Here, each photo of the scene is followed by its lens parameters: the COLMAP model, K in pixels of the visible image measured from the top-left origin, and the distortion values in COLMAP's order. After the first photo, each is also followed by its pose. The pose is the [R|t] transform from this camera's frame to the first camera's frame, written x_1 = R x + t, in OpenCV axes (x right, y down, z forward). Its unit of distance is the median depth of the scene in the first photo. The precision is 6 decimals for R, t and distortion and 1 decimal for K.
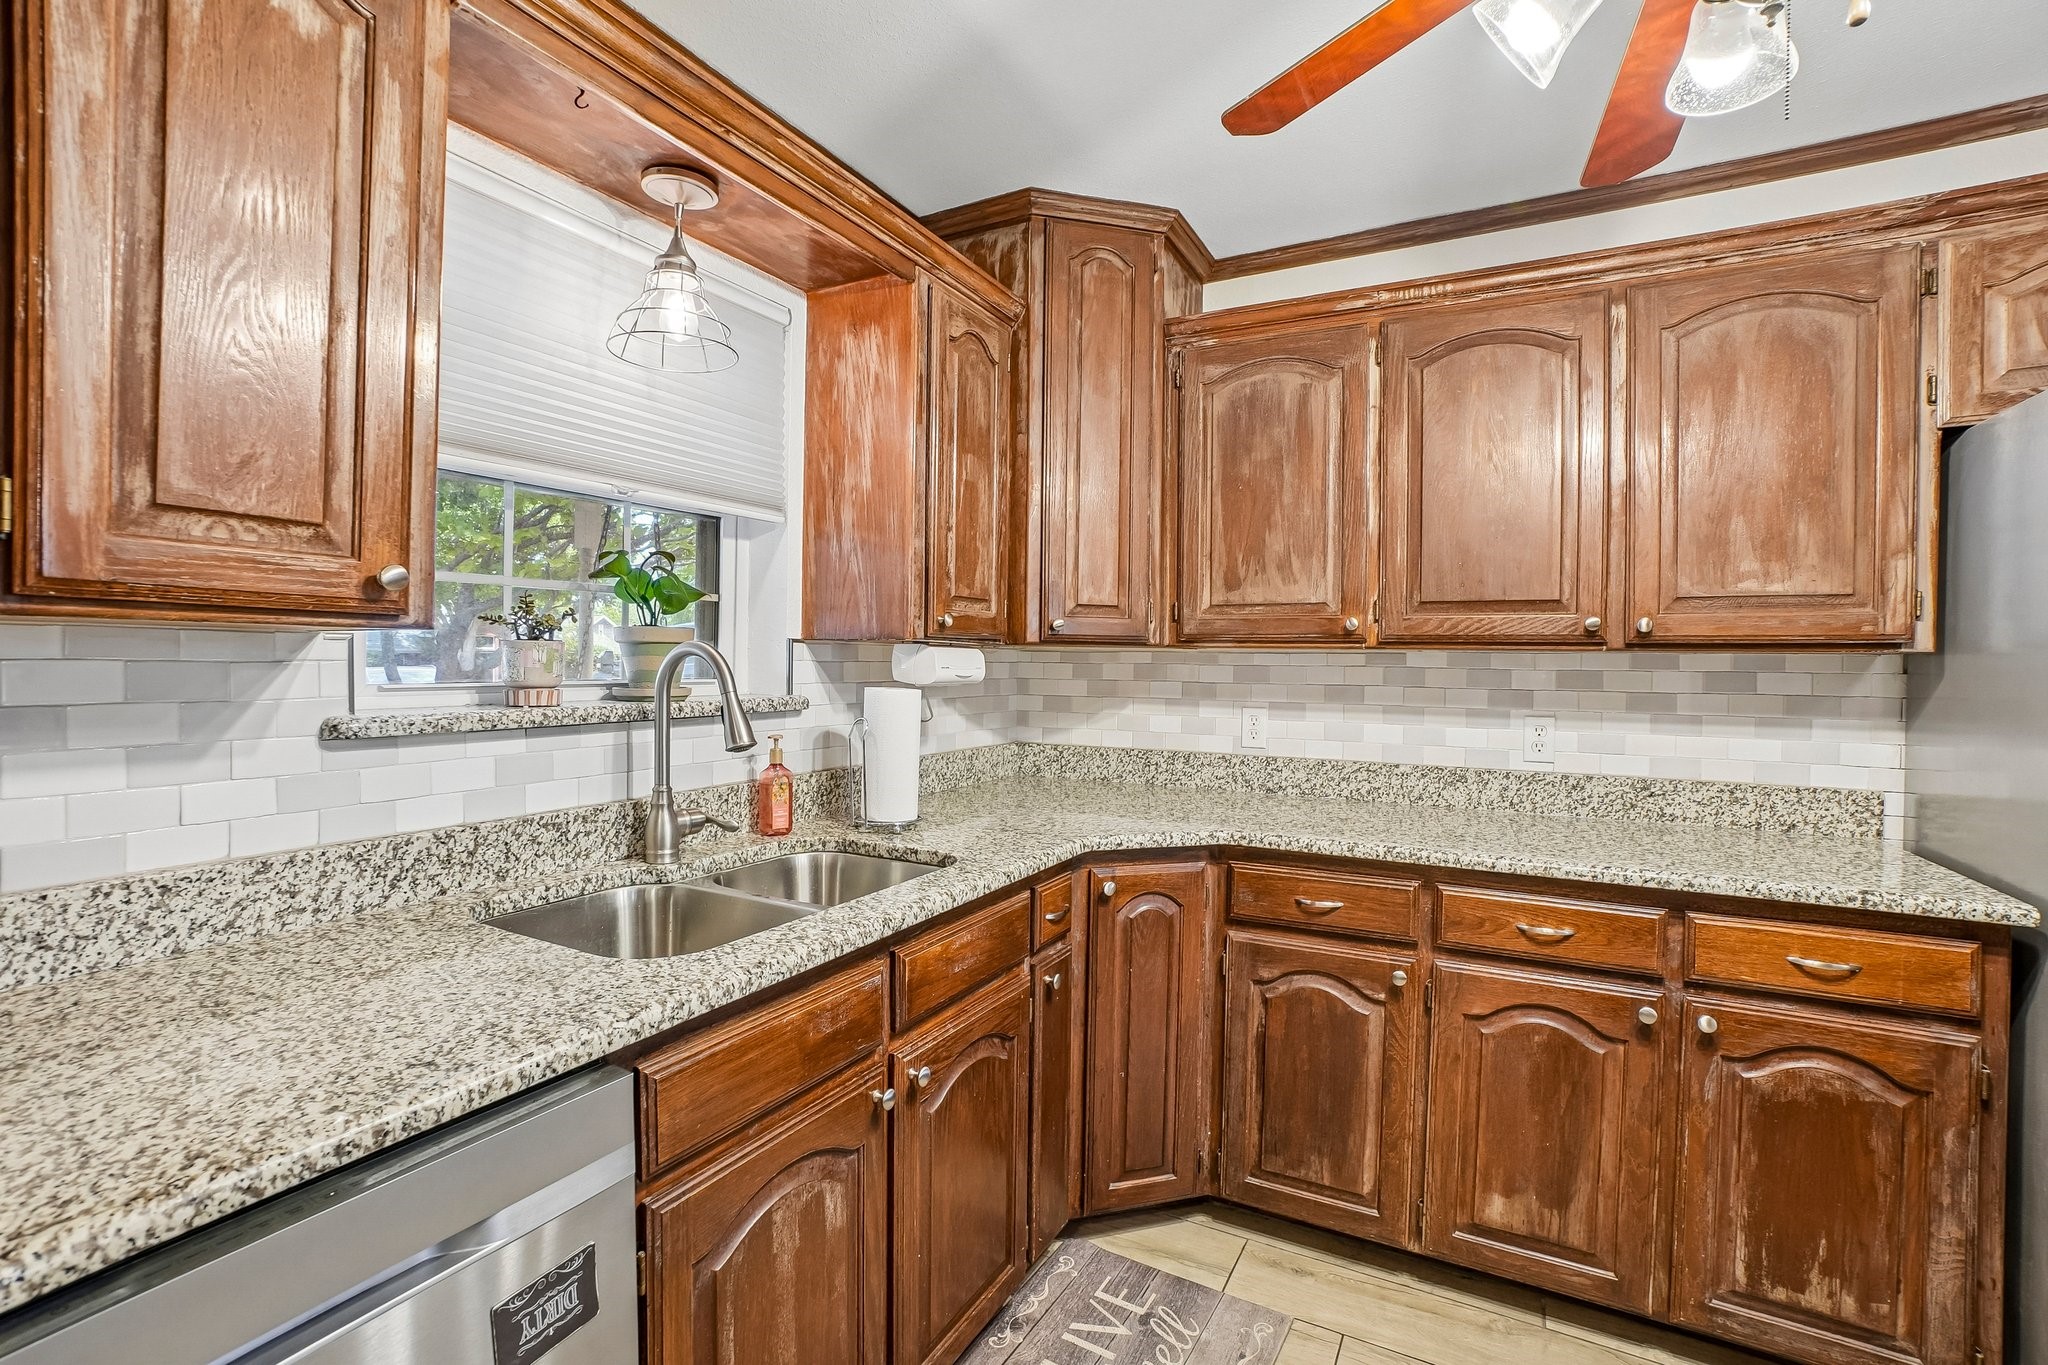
lens RADIAL K [[895.7, 0, 1012.0], [0, 895.7, 677.0], [0, 0, 1]] dist [-0.045438, 0.001995]
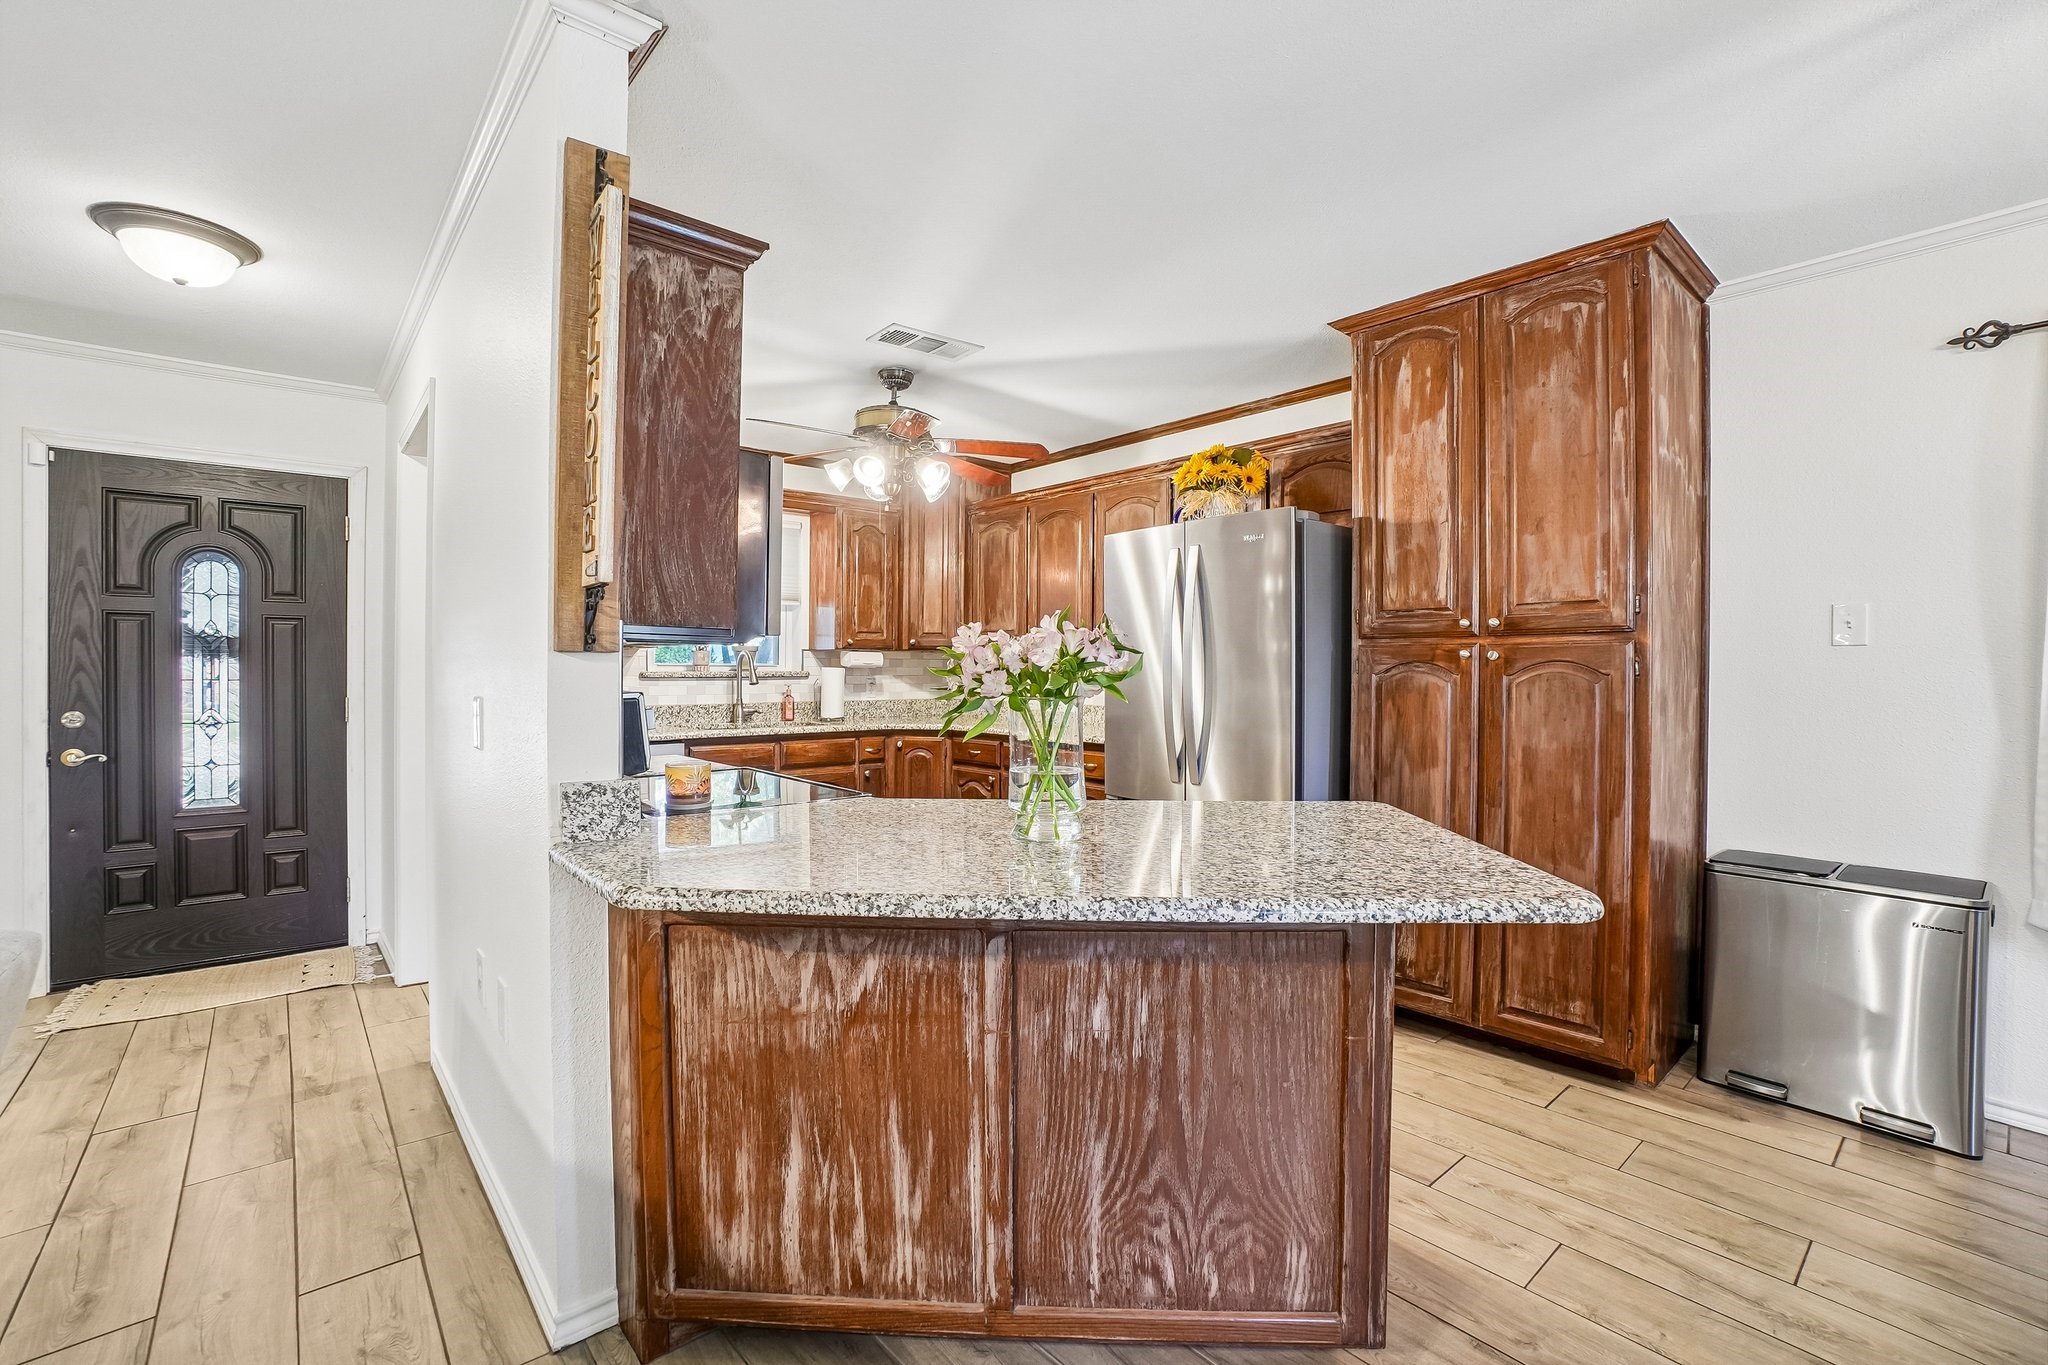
lens RADIAL K [[895.7, 0, 1027.5], [0, 895.7, 675.3], [0, 0, 1]] dist [-0.045438, 0.001995]
pose [[0.942581, -0.004031, -0.333953, 1.213629], [0.000704, 0.999949, -0.010083, 0.058697], [0.333976, 0.009269, 0.942536, -1.207642]]
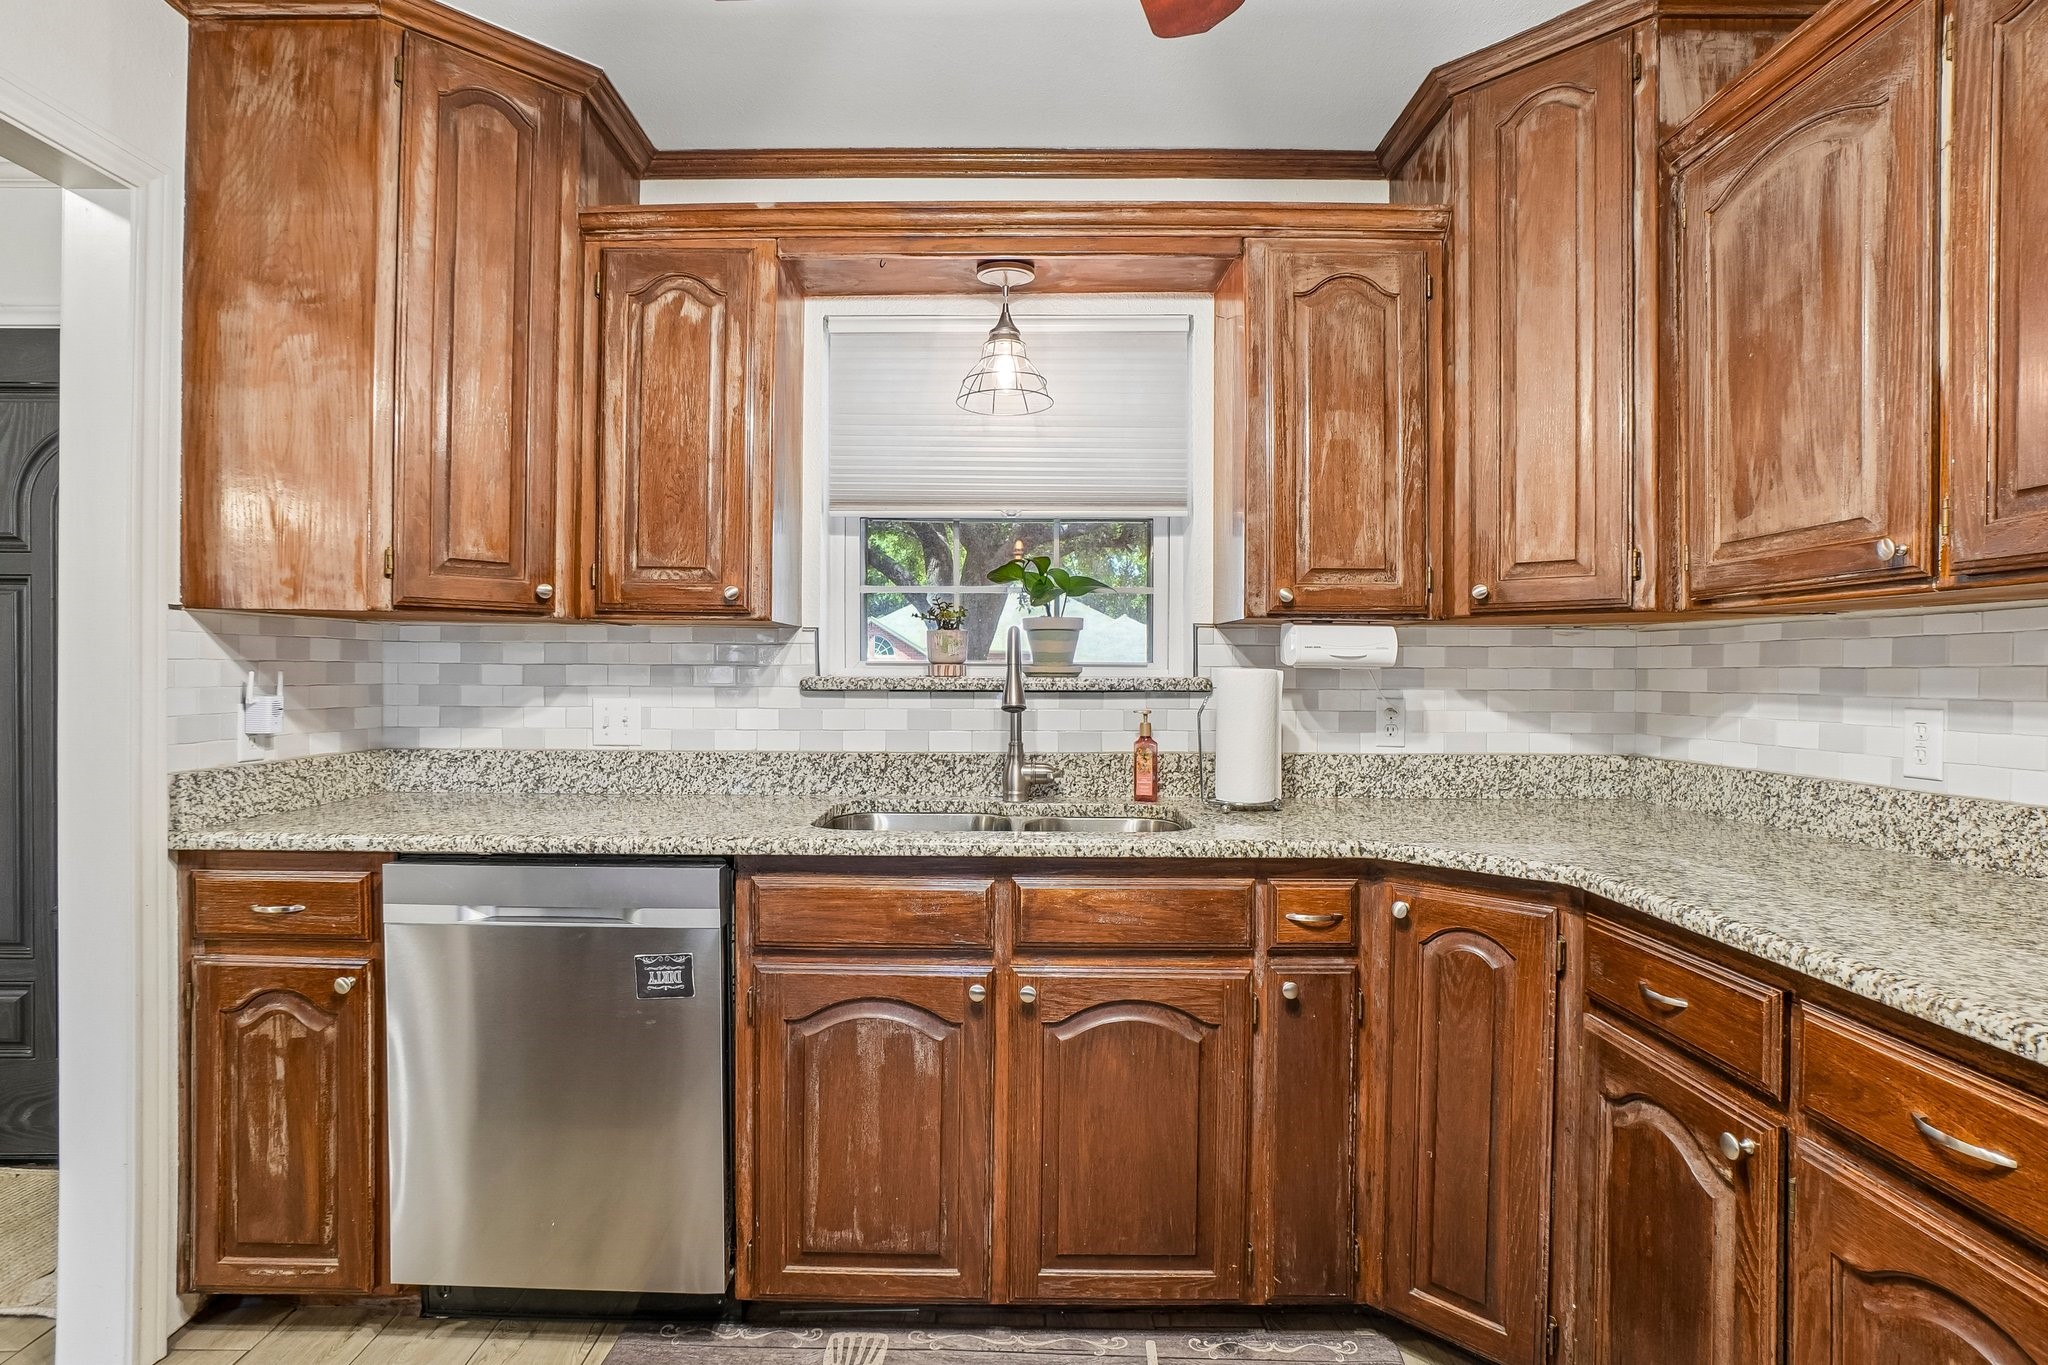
lens RADIAL K [[1008.2, 0, 1021.9], [0, 1008.2, 673.0], [0, 0, 1]] dist [-0.028782, 0.007098]
pose [[0.499947, -0.007368, -0.866025, 0.671132], [-0.014812, 0.999745, -0.017057, 0.038277], [0.865929, 0.021355, 0.499710, 0.219976]]
